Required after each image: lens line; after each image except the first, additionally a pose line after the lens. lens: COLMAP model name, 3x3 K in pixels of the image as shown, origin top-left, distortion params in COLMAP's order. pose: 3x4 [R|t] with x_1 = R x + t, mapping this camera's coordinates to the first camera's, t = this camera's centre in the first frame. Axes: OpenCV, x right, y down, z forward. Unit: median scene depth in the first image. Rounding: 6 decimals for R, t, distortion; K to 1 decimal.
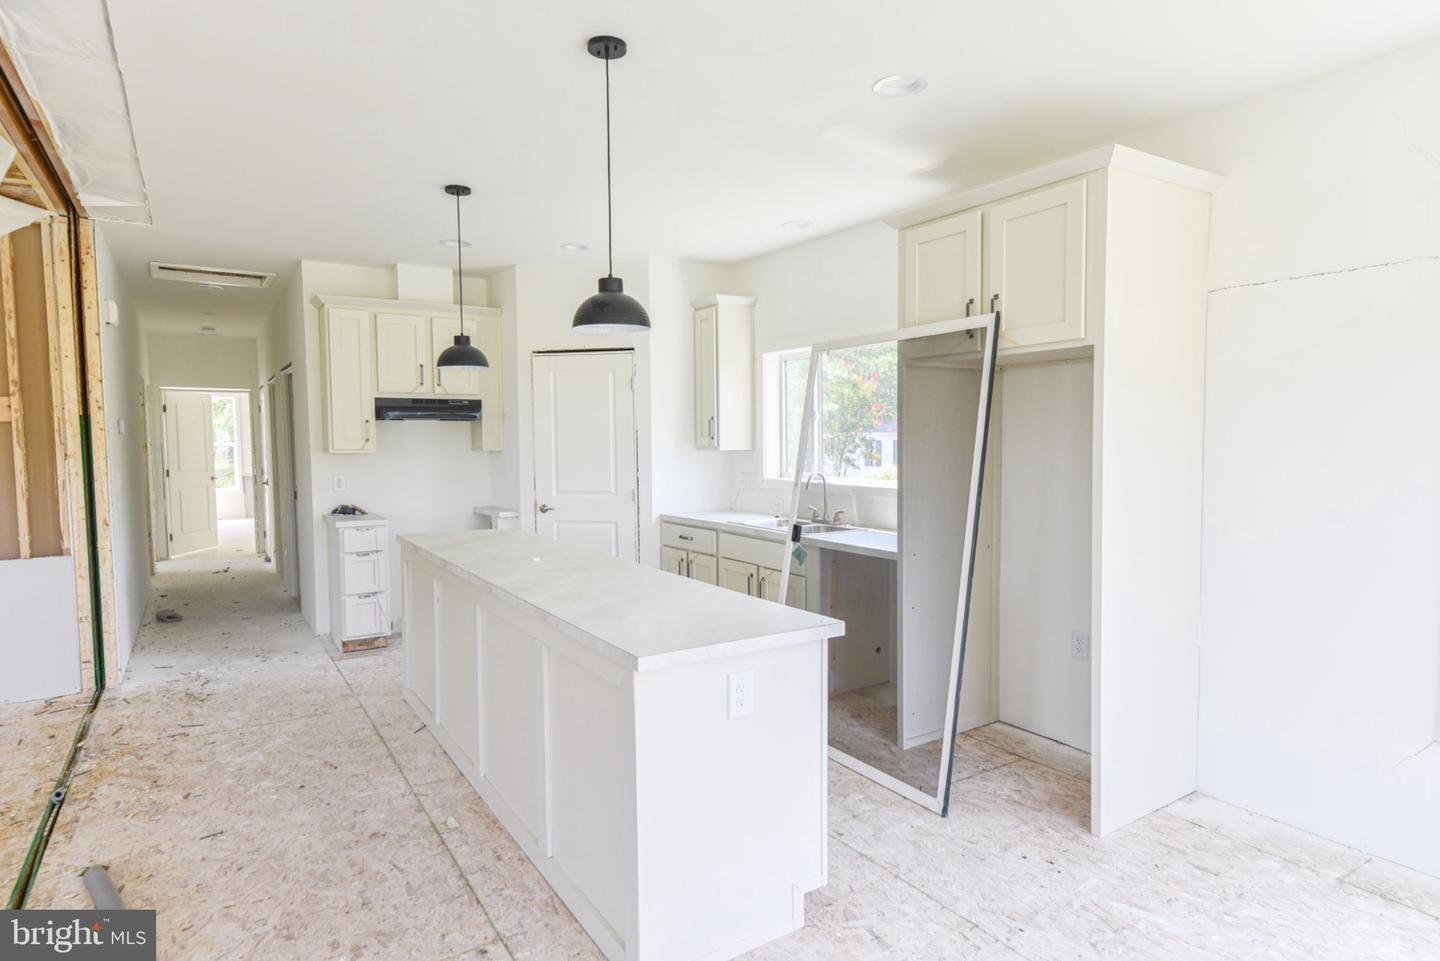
lens RADIAL K [[809.6, 0, 724.7], [0, 809.6, 484.5], [0, 0, 1]] dist [0.004957, 0.000360]
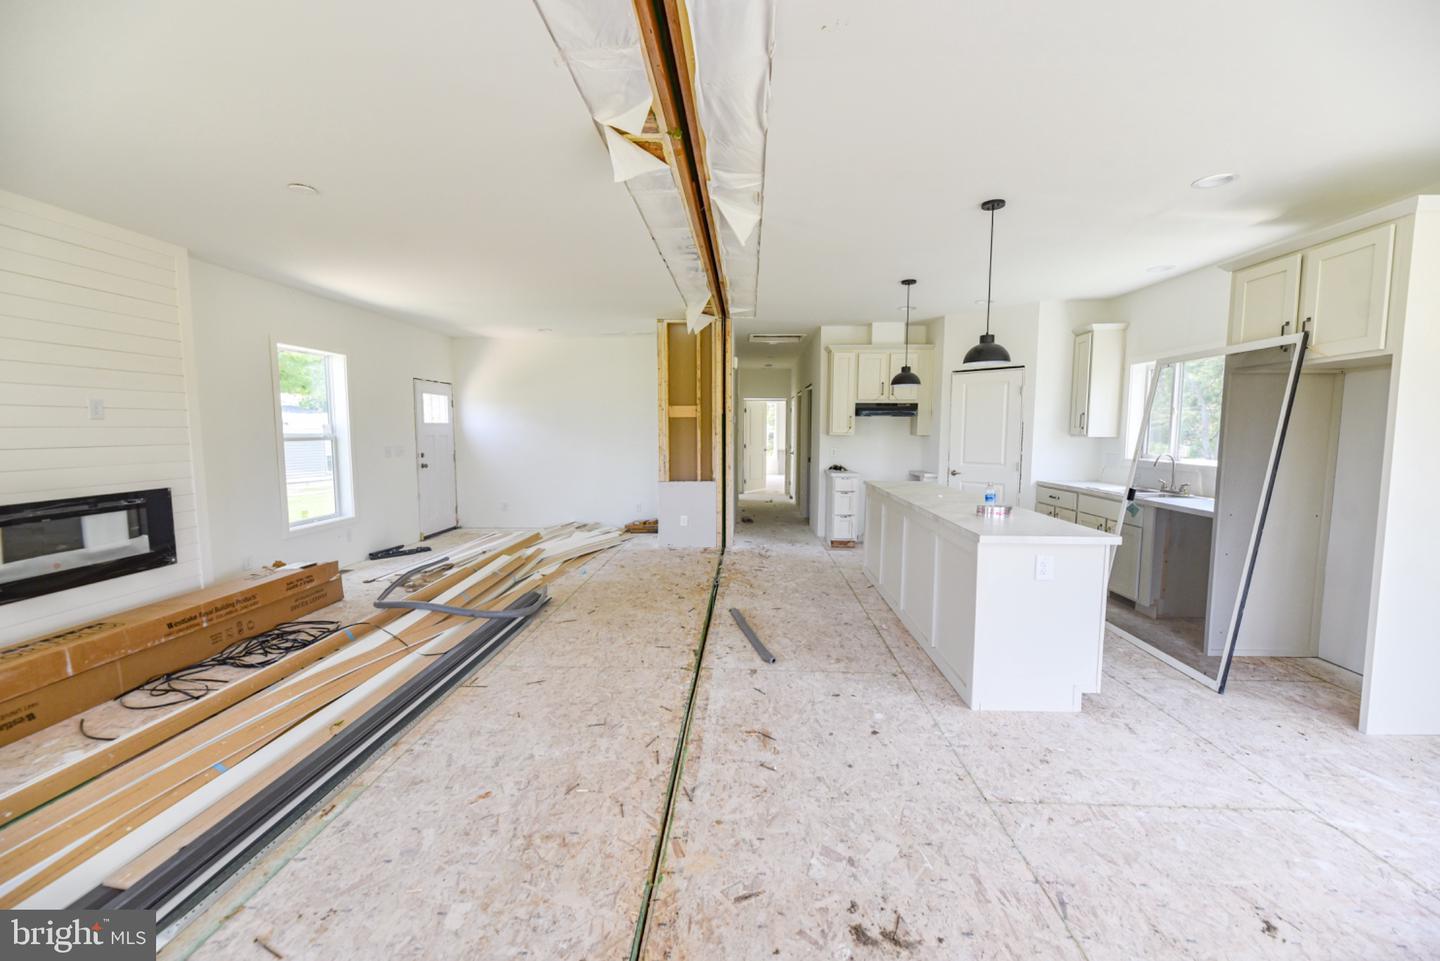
lens RADIAL K [[588.9, 0, 725.0], [0, 588.9, 485.3], [0, 0, 1]] dist [0.002254, -0.003954]
pose [[0.816272, 0.063687, -0.574147, 0.094793], [-0.042681, 0.997837, 0.050003, 0.022060], [0.576089, -0.016311, 0.817224, -0.246244]]
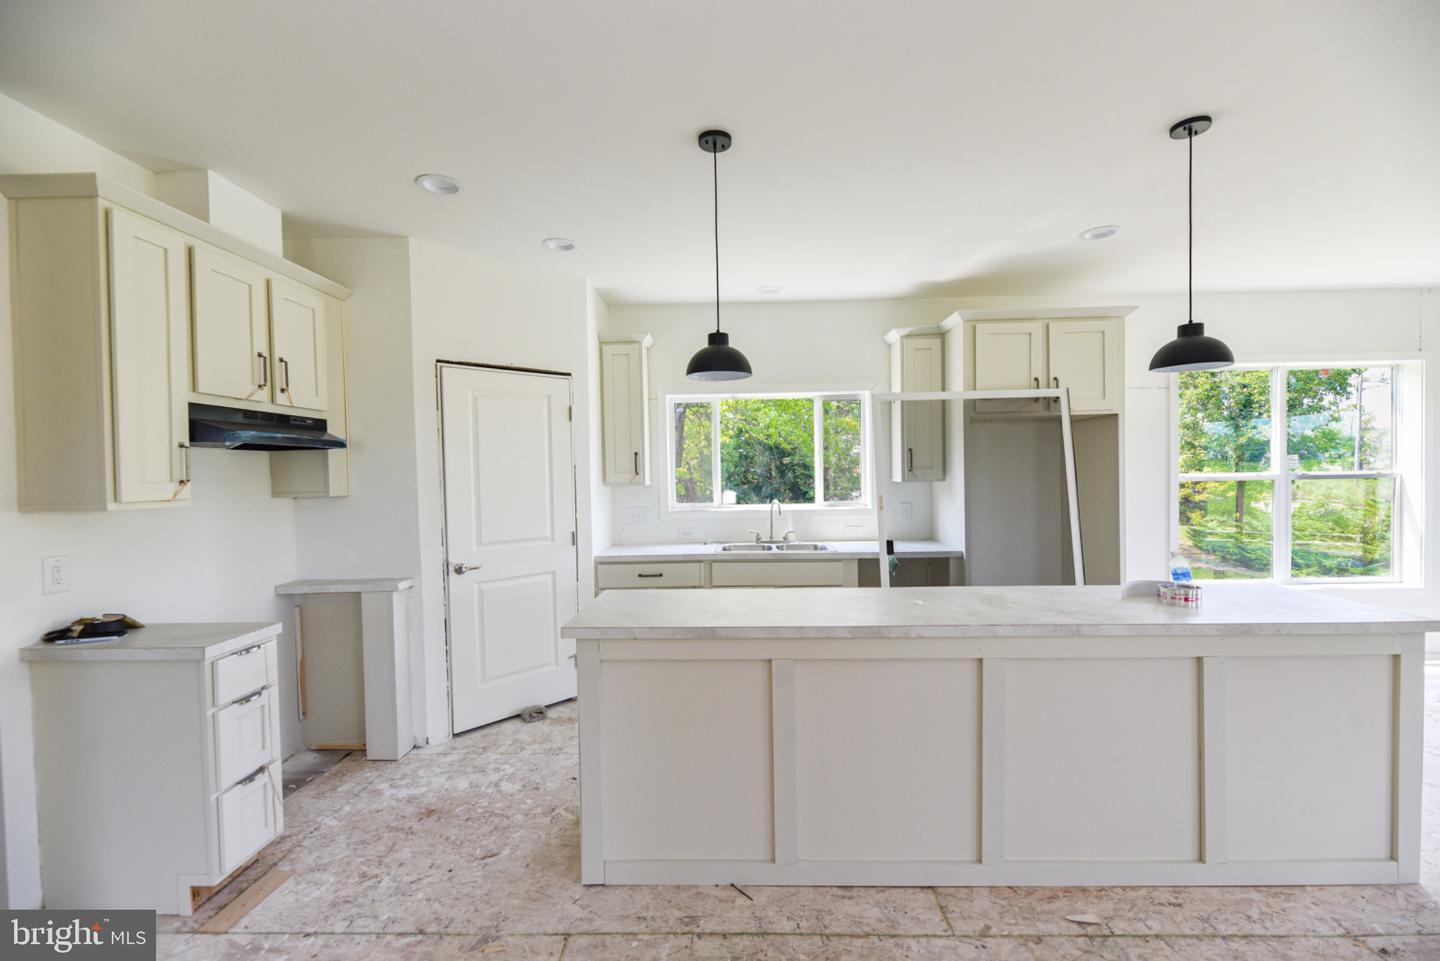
lens RADIAL K [[588.9, 0, 725.0], [0, 588.9, 485.3], [0, 0, 1]] dist [0.002254, -0.003954]
pose [[0.564049, -0.023137, 0.825417, -0.744223], [0.062248, 0.997954, -0.014564, -0.034269], [-0.823392, 0.059596, 0.564336, 0.668469]]
